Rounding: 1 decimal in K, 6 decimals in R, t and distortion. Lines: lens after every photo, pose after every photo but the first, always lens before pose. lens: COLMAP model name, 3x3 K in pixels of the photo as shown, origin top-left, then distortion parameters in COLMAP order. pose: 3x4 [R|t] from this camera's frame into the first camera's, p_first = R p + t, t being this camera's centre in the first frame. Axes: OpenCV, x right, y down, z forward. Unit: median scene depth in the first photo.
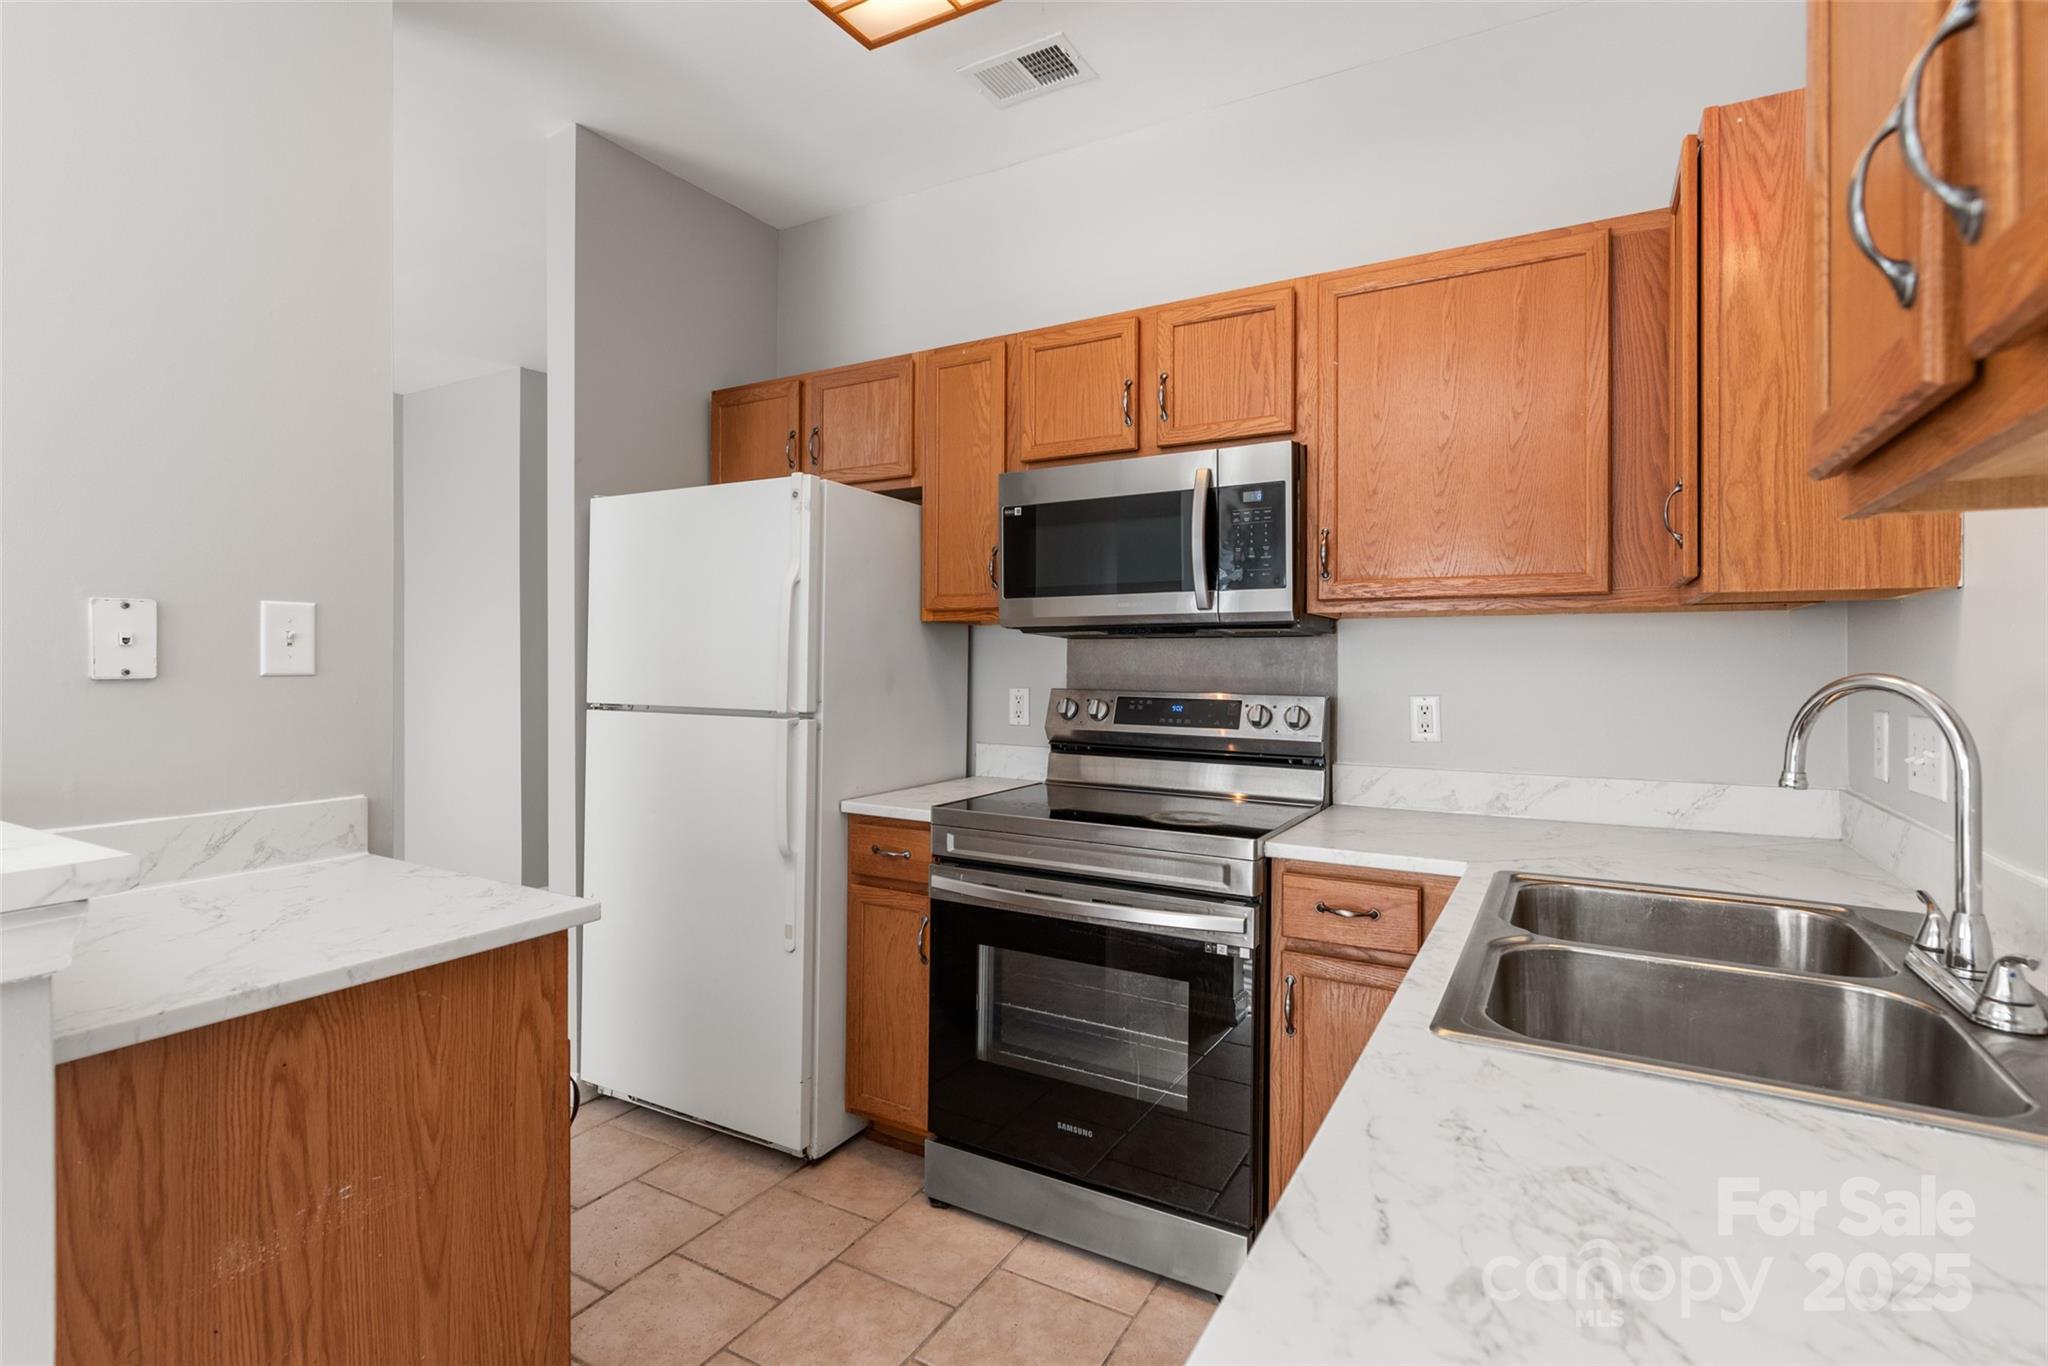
lens RADIAL K [[980.2, 0, 1021.9], [0, 980.2, 664.2], [0, 0, 1]] dist [0.002822, 0.000931]
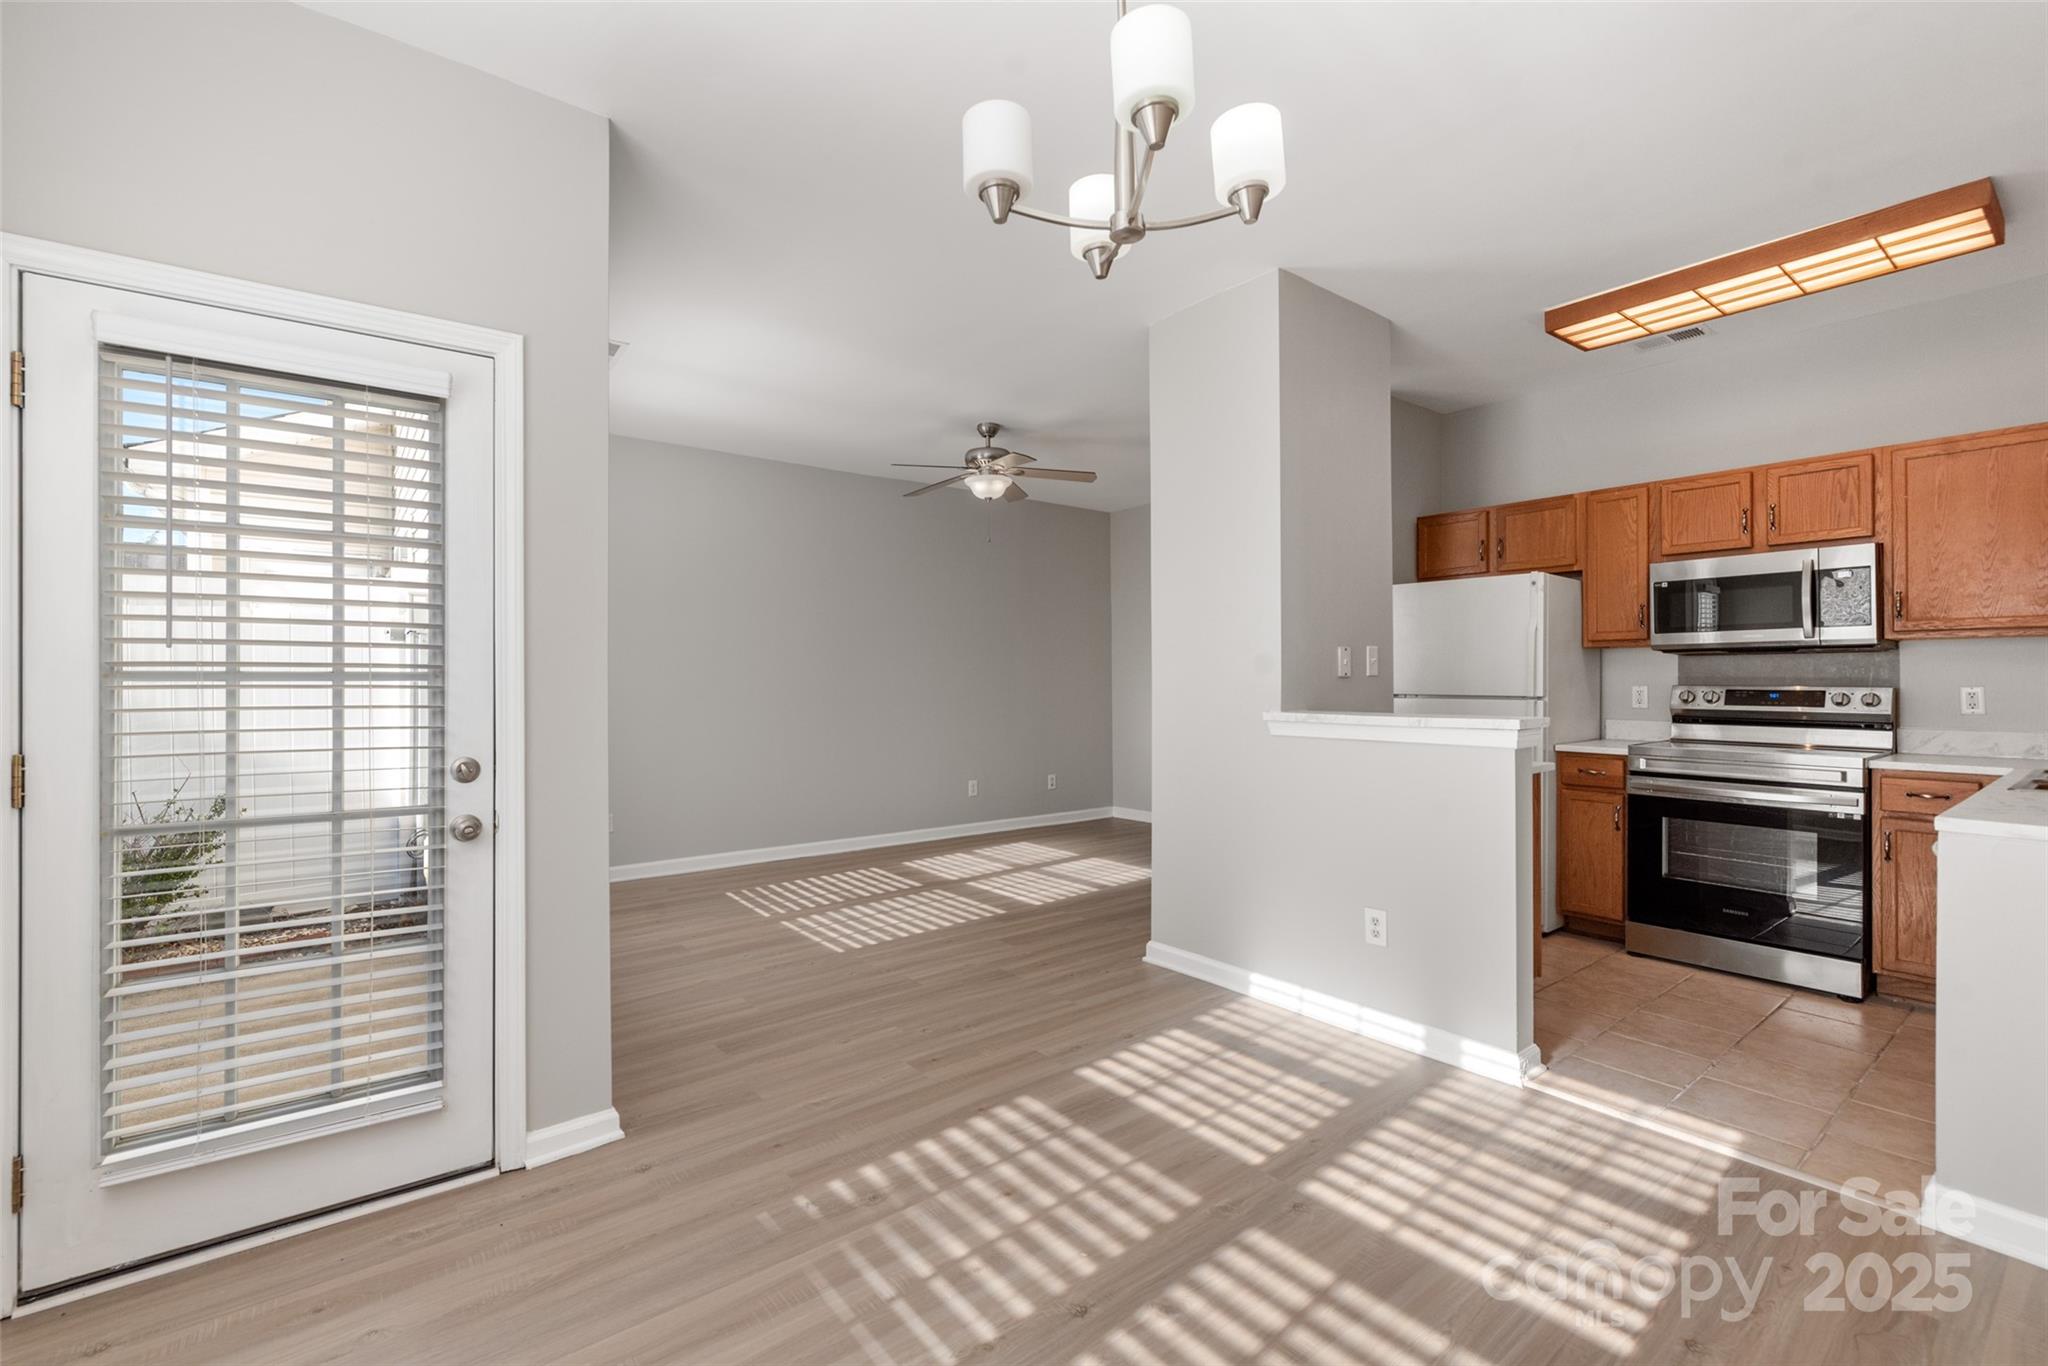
lens RADIAL K [[906.4, 0, 1007.9], [0, 906.4, 678.0], [0, 0, 1]] dist [0.002292, 0.000394]
pose [[0.925954, -0.007329, -0.377565, -0.512435], [0.005637, 0.999969, -0.005586, 0.017597], [0.377594, 0.003044, 0.925966, -1.026661]]
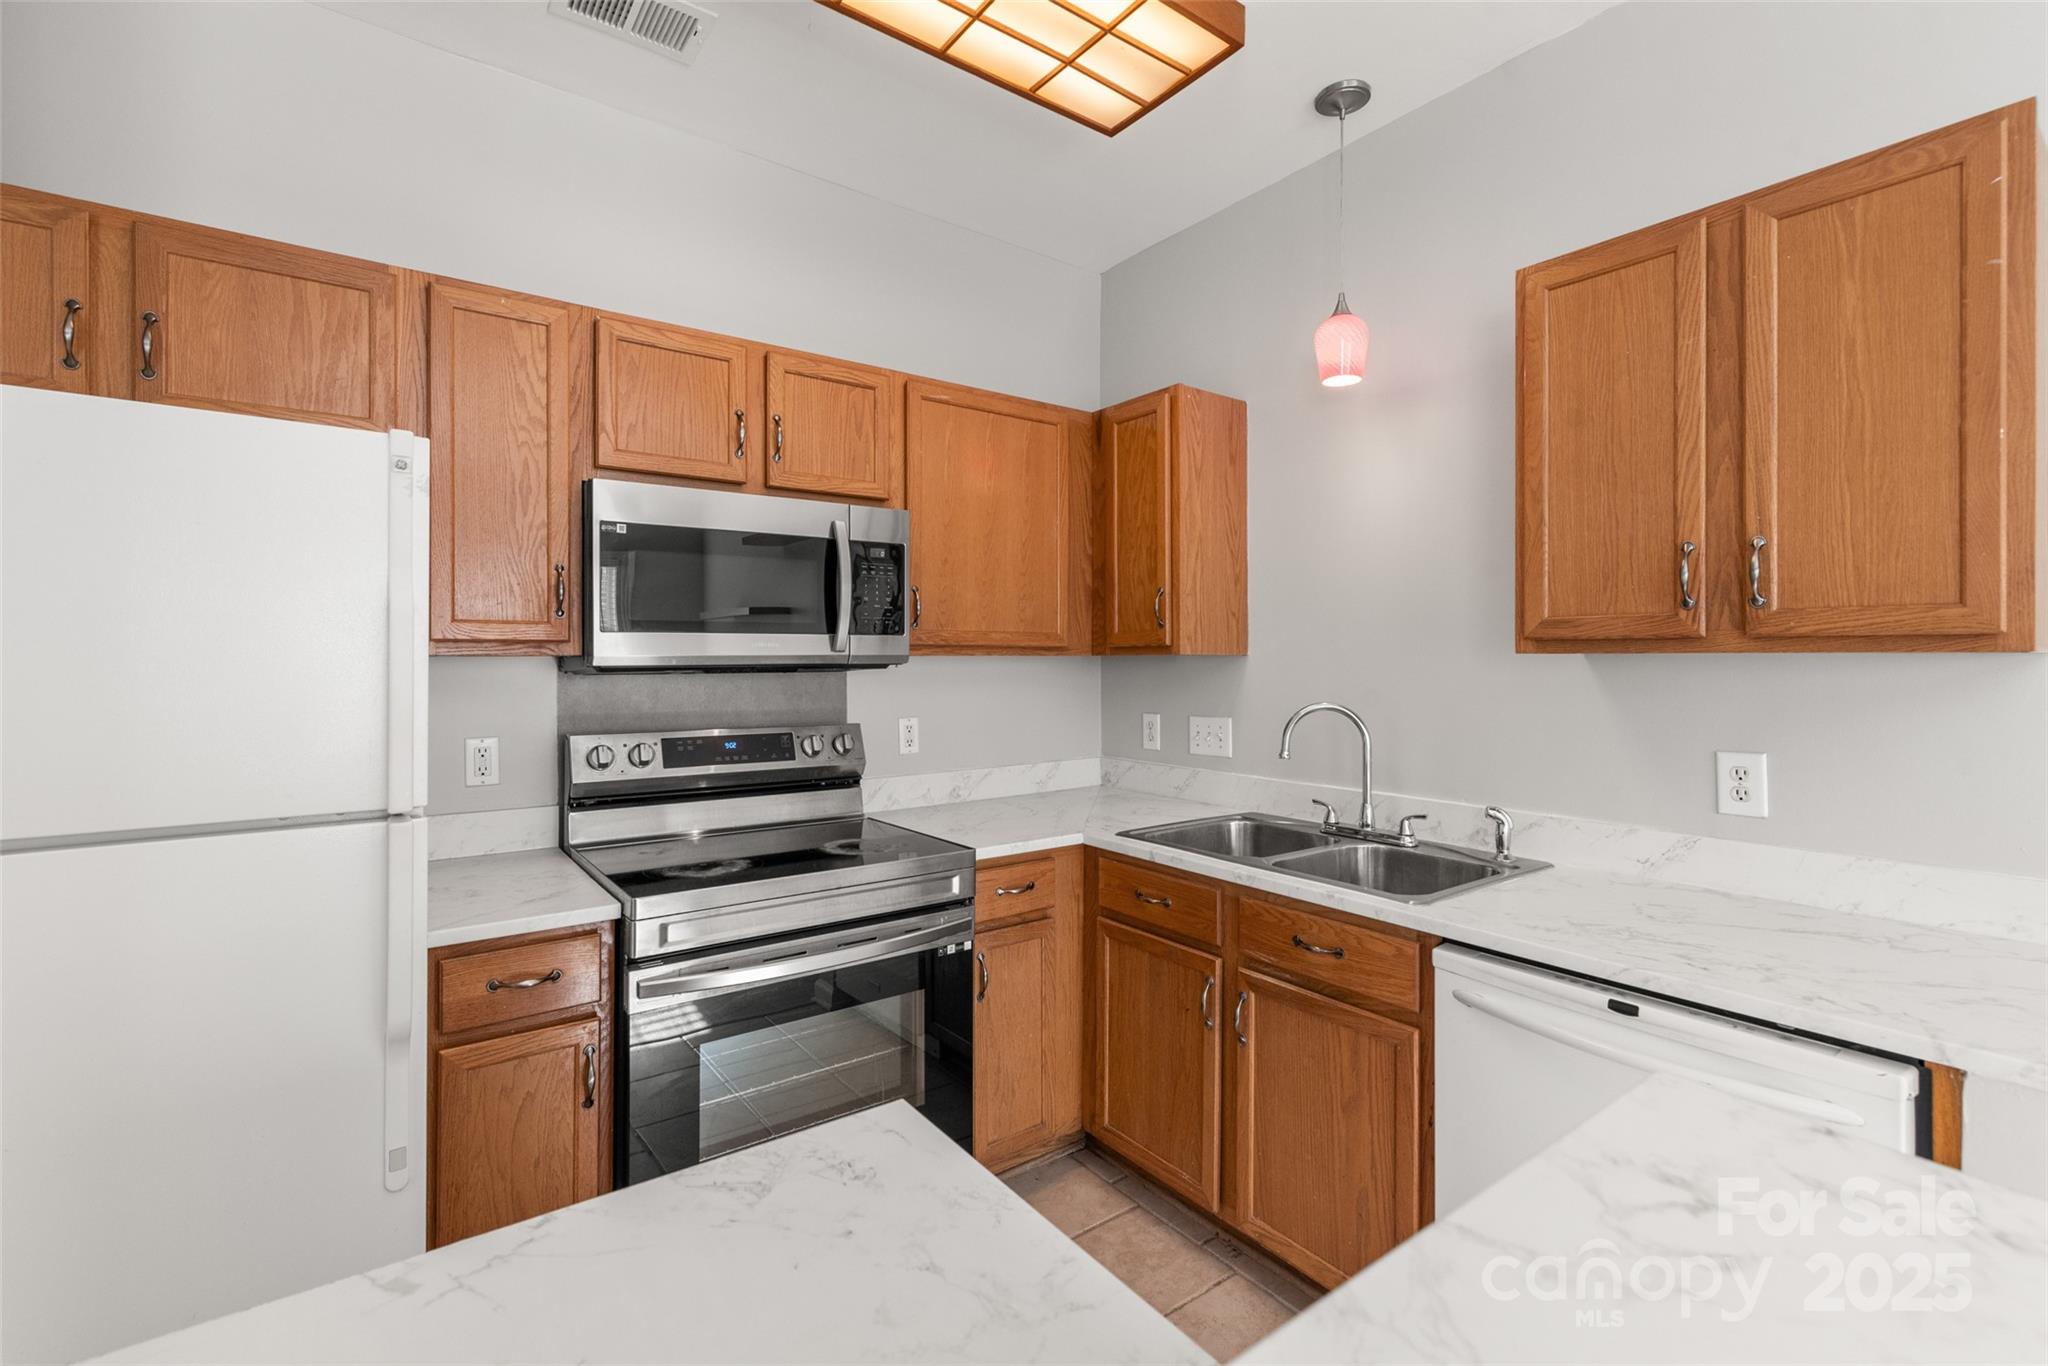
lens RADIAL K [[906.4, 0, 1010.4], [0, 906.4, 661.6], [0, 0, 1]] dist [0.002292, 0.000394]
pose [[0.401521, -0.008679, 0.915809, -0.611006], [0.004981, 0.999961, 0.007292, -0.048366], [-0.915836, 0.001633, 0.401548, 0.404618]]
